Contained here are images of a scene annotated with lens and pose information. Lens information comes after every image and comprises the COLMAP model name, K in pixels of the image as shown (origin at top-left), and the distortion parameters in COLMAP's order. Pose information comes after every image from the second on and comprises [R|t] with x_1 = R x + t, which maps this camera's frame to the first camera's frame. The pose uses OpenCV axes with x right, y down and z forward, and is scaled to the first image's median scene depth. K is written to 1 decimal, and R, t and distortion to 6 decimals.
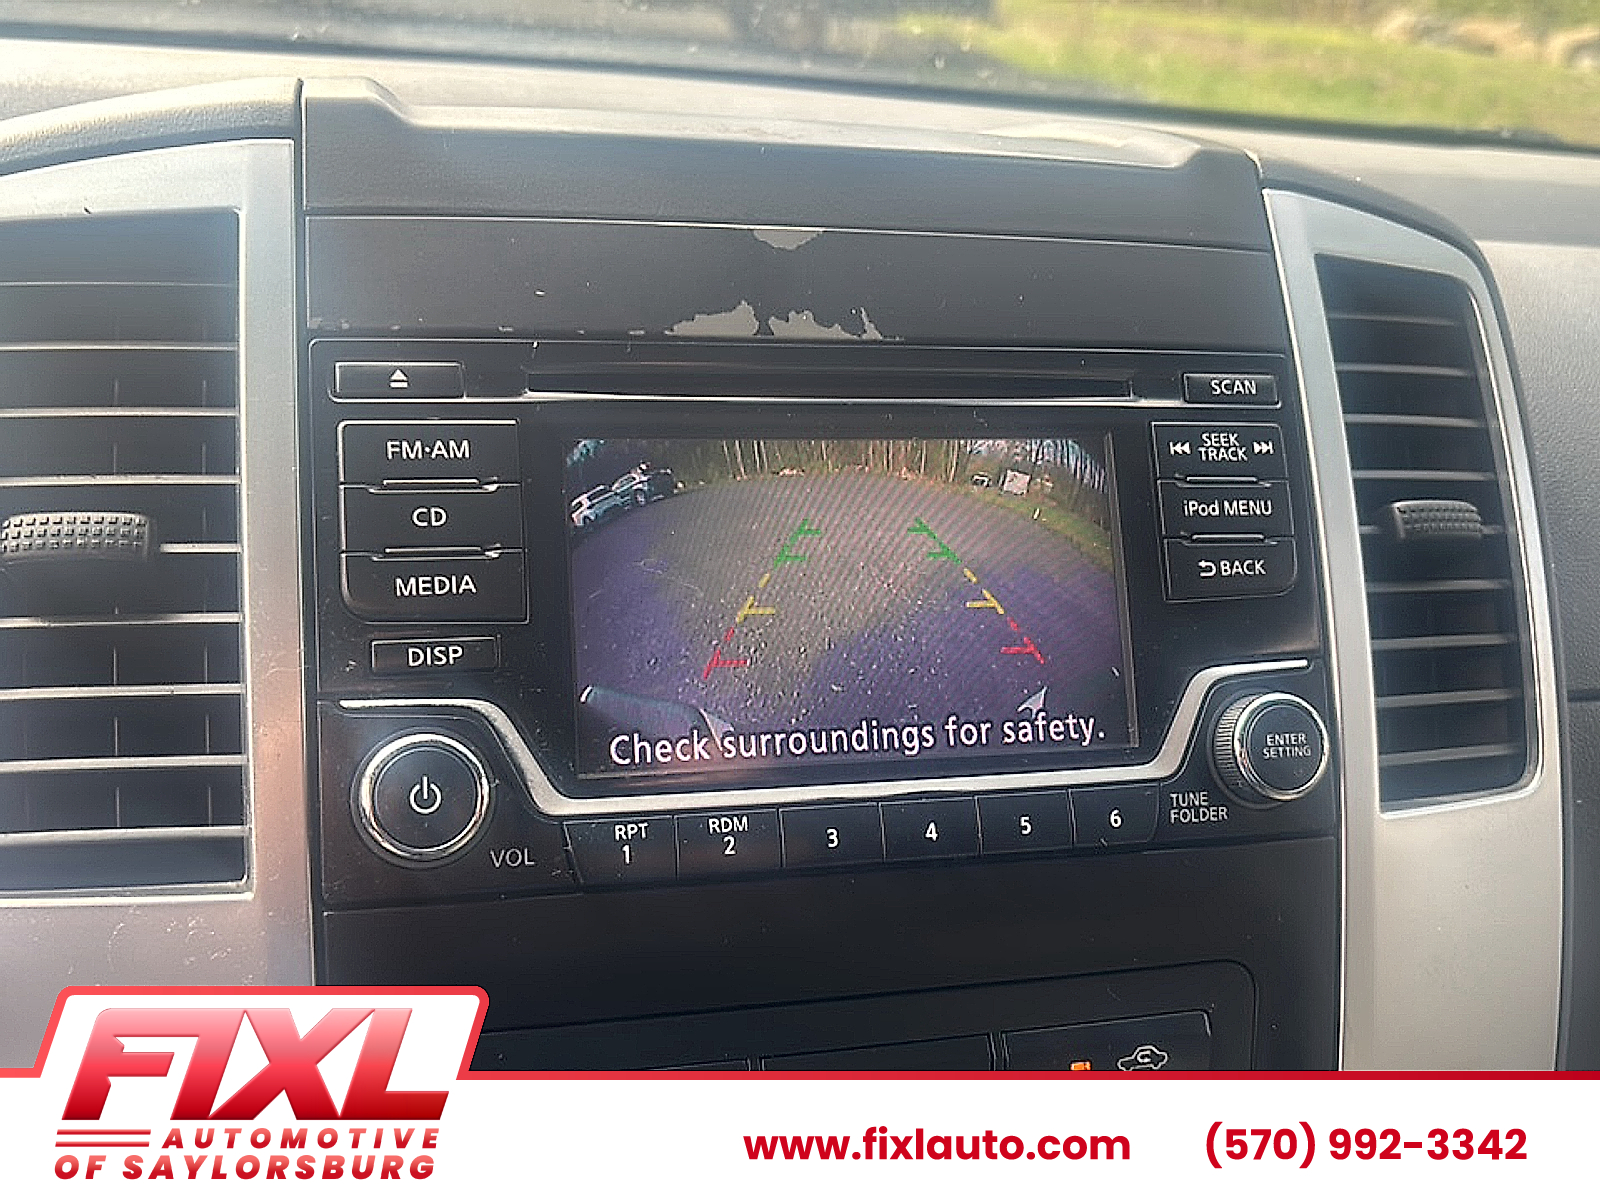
lens RADIAL K [[1551.8, 0, 799.0], [0, 1551.8, 616.3], [0, 0, 1]] dist [0.035533, 0.000000]
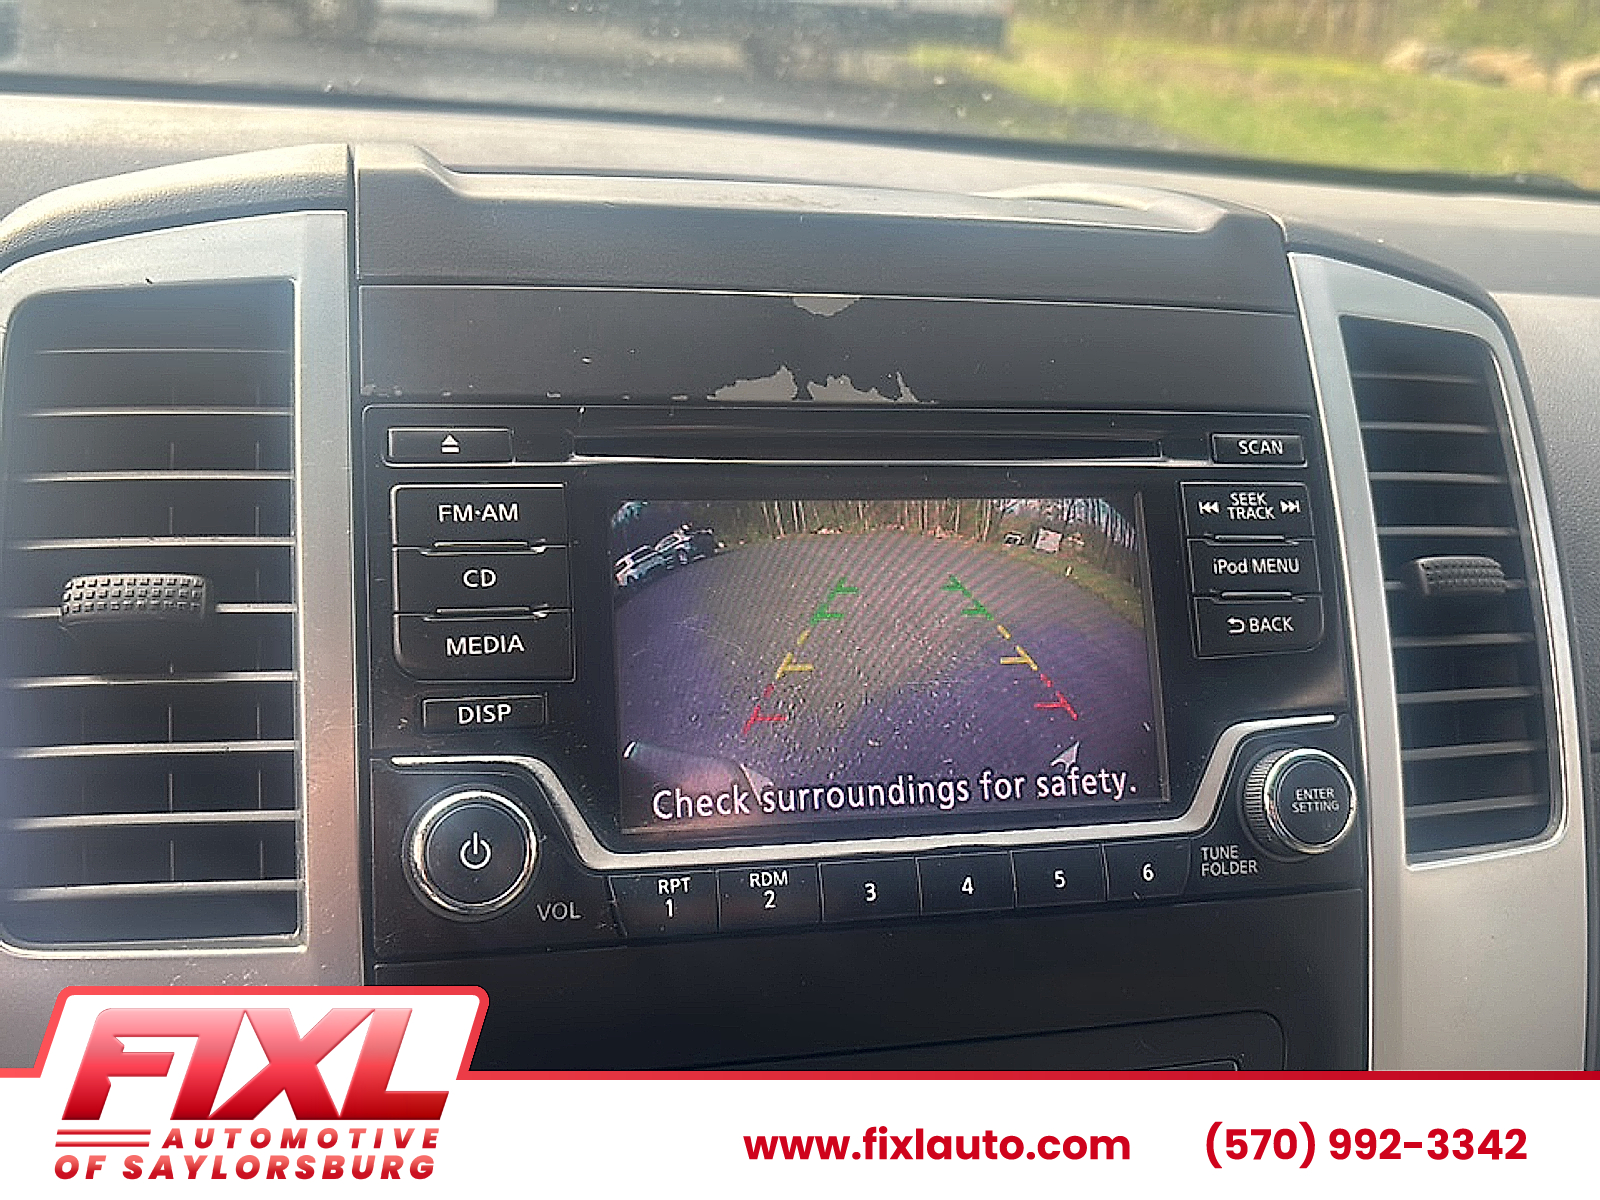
lens RADIAL K [[1551.8, 0, 801.5], [0, 1551.8, 616.3], [0, 0, 1]] dist [0.035533, 0.000000]
pose [[0.999982, 0.001090, -0.005822, -0.017199], [-0.001191, 0.999848, -0.017417, -0.019395], [0.005802, 0.017424, 0.999831, -0.022370]]
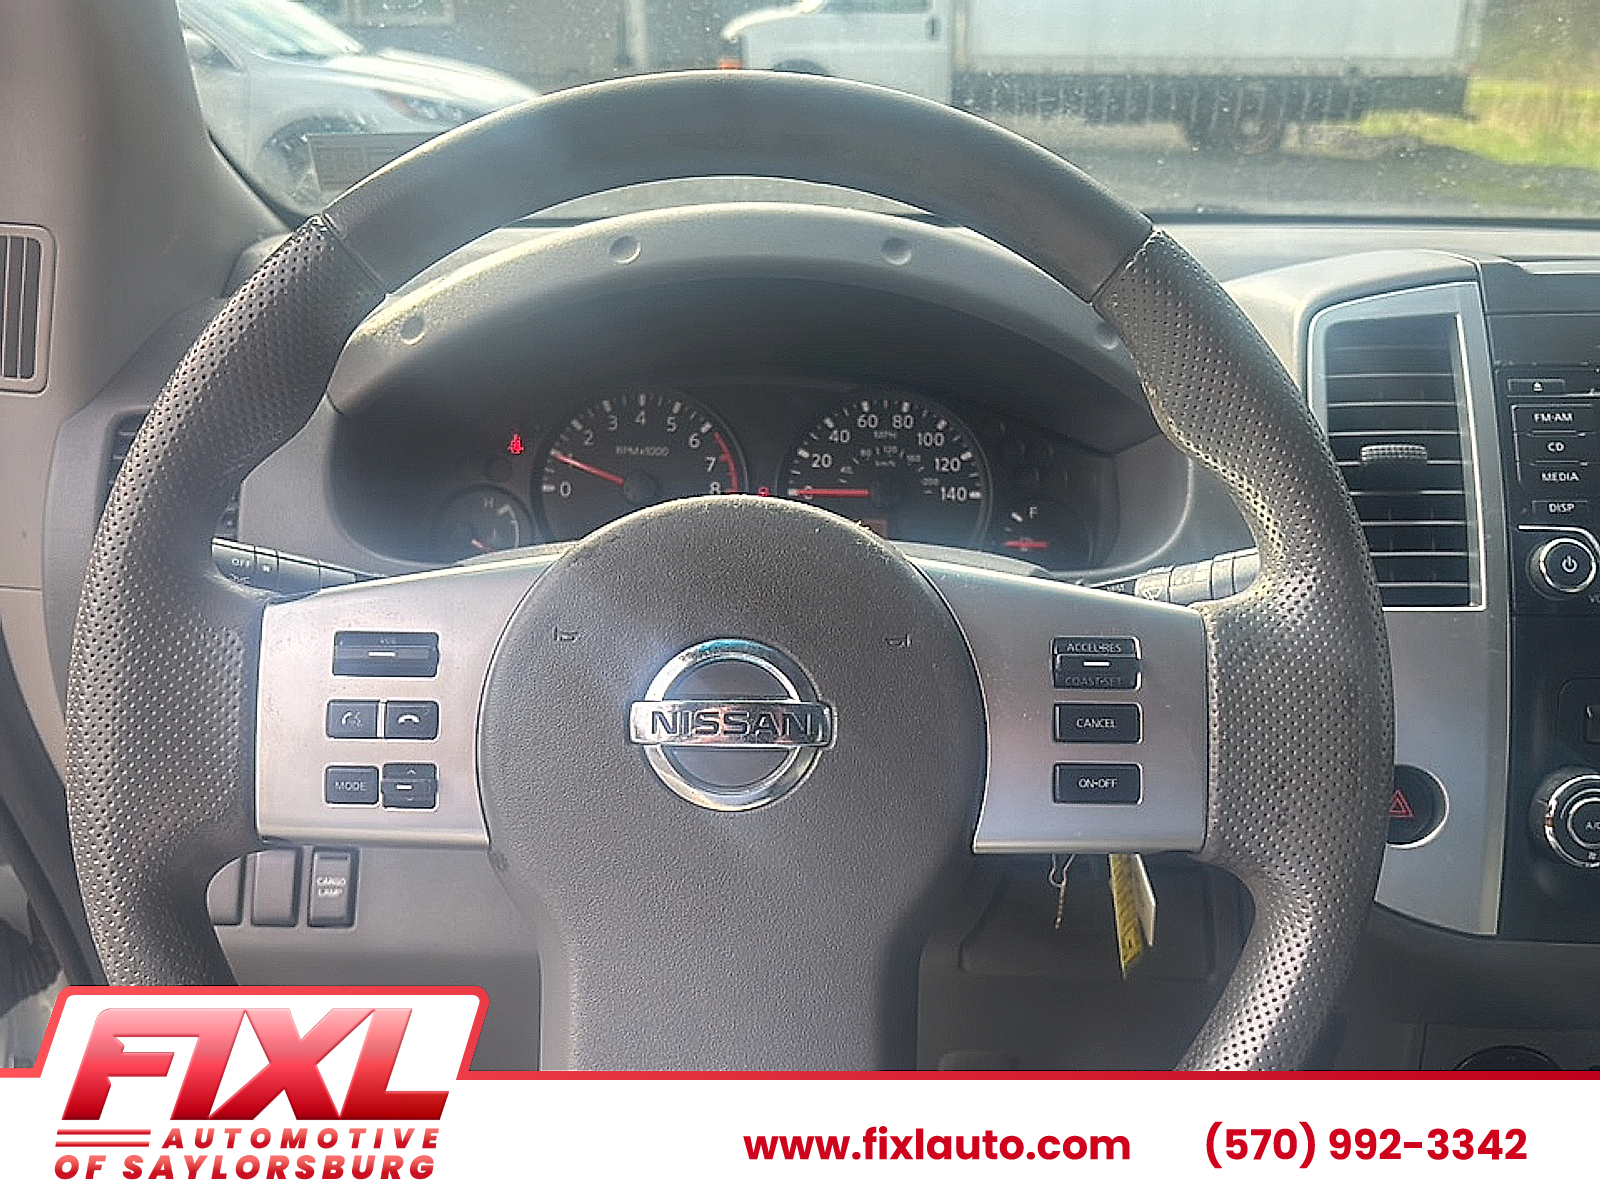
lens RADIAL K [[1551.8, 0, 818.5], [0, 1551.8, 622.2], [0, 0, 1]] dist [0.035533, 0.000000]
pose [[0.967784, 0.016608, -0.251235, -0.635042], [-0.032487, 0.997718, -0.059188, 0.323767], [0.249679, 0.065443, 0.966115, -1.290635]]
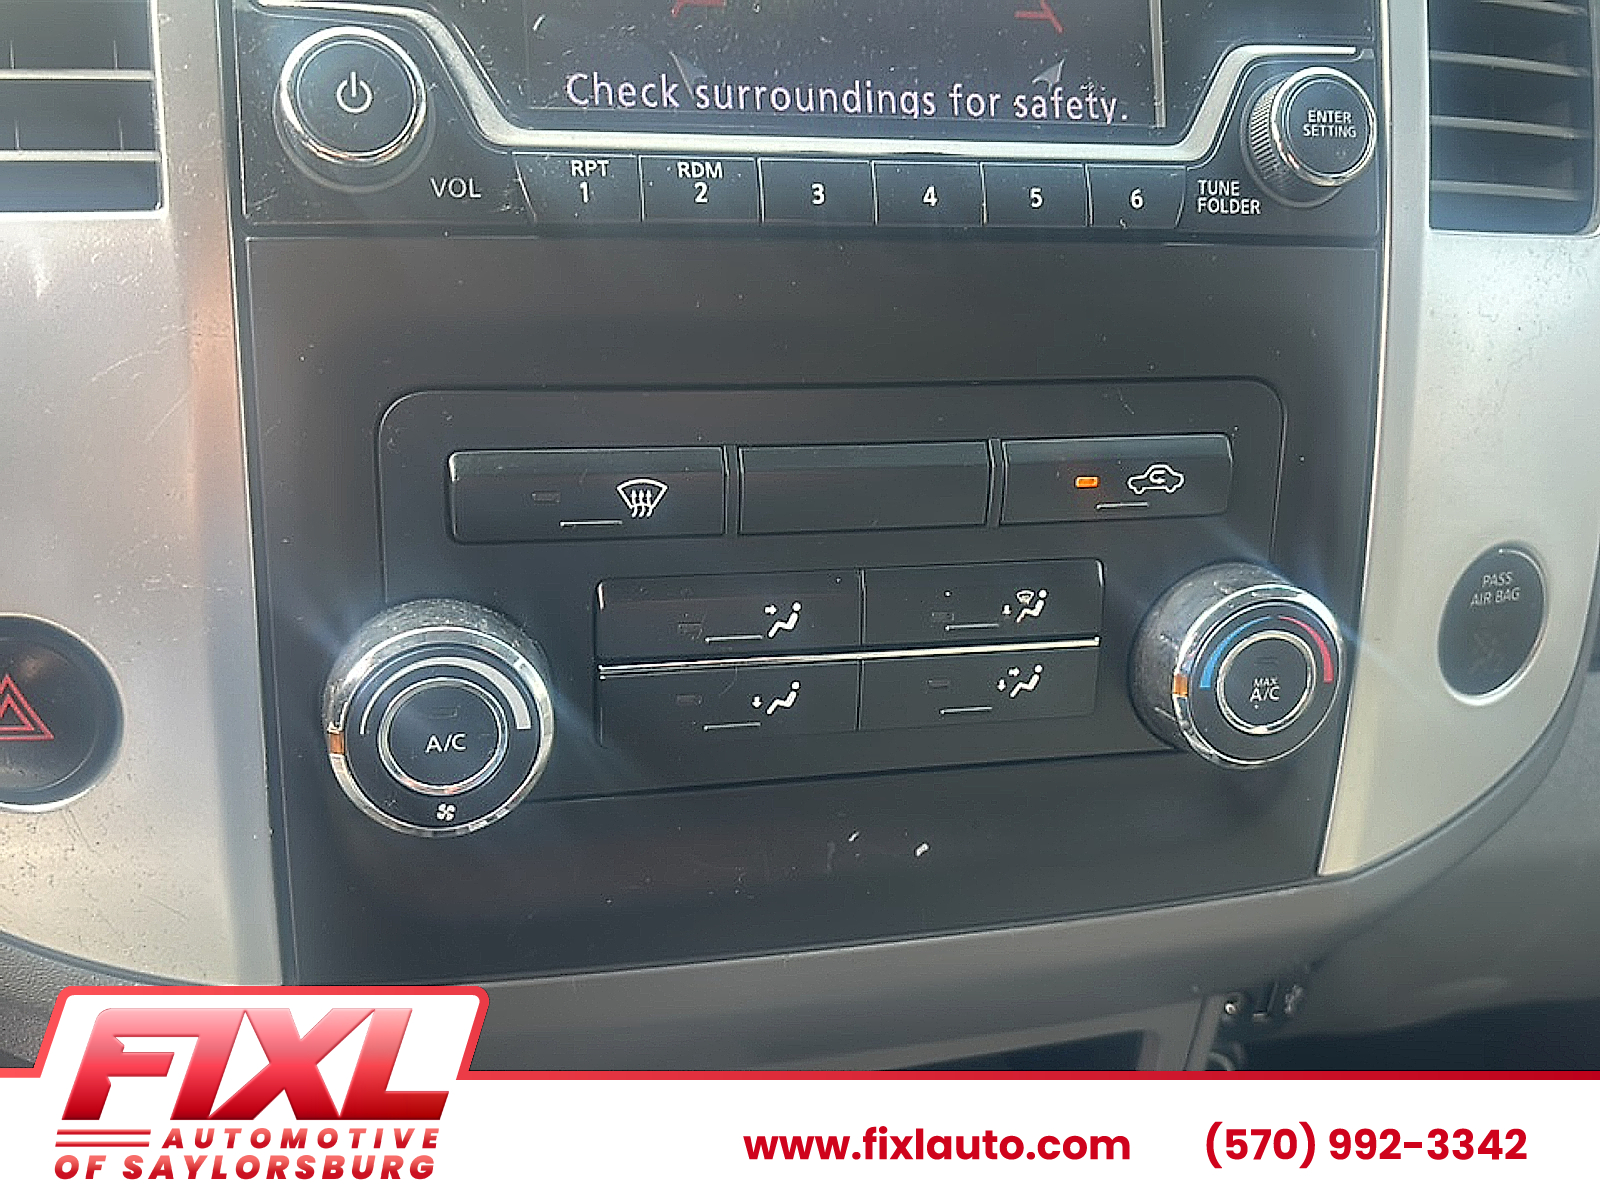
lens RADIAL K [[1649.0, 0, 825.3], [0, 1649.0, 697.1], [0, 0, 1]] dist [-0.049408, 0.000000]
pose [[0.999901, 0.010214, 0.009683, 0.018721], [-0.011597, 0.987735, 0.155705, 0.267490], [-0.007974, -0.155802, 0.987756, 0.028035]]
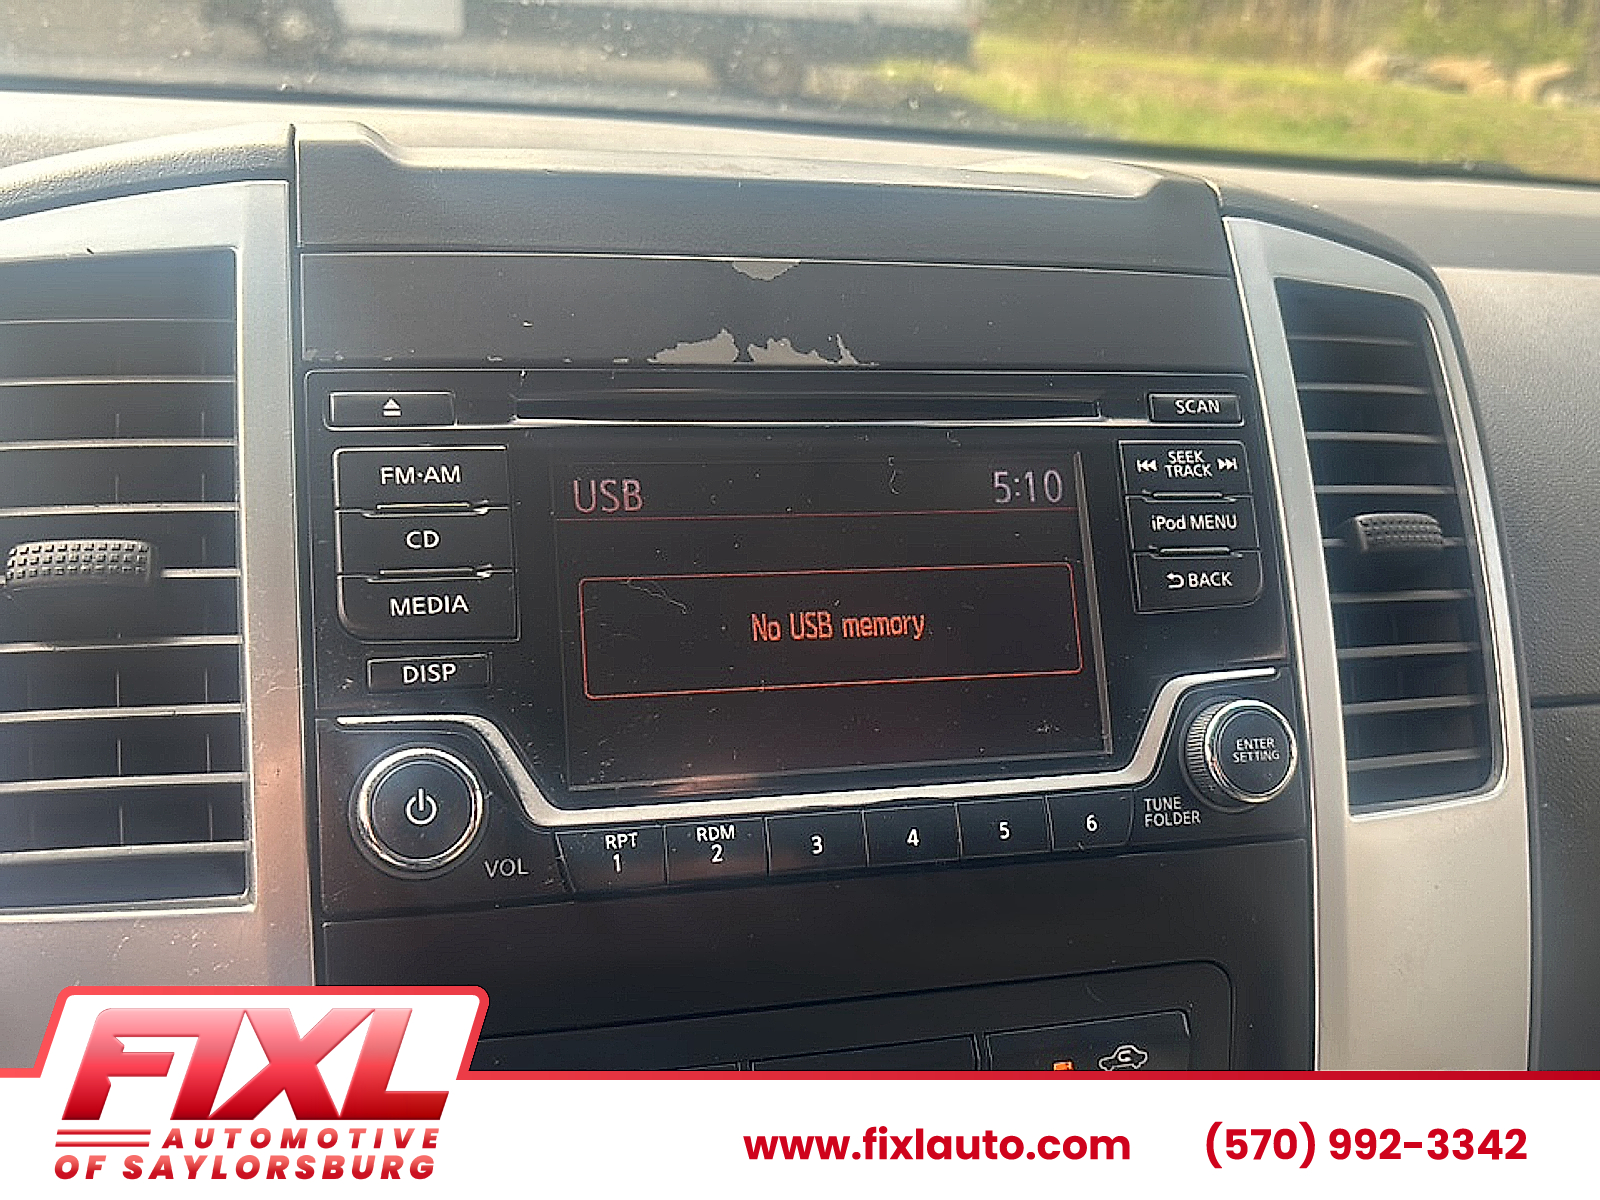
lens RADIAL K [[1551.8, 0, 797.7], [0, 1551.8, 617.1], [0, 0, 1]] dist [0.035533, 0.000000]
pose [[0.999856, -0.015663, 0.006507, 0.004287], [0.015829, 0.999529, -0.026284, 0.017529], [-0.006092, 0.026383, 0.999633, -0.032621]]
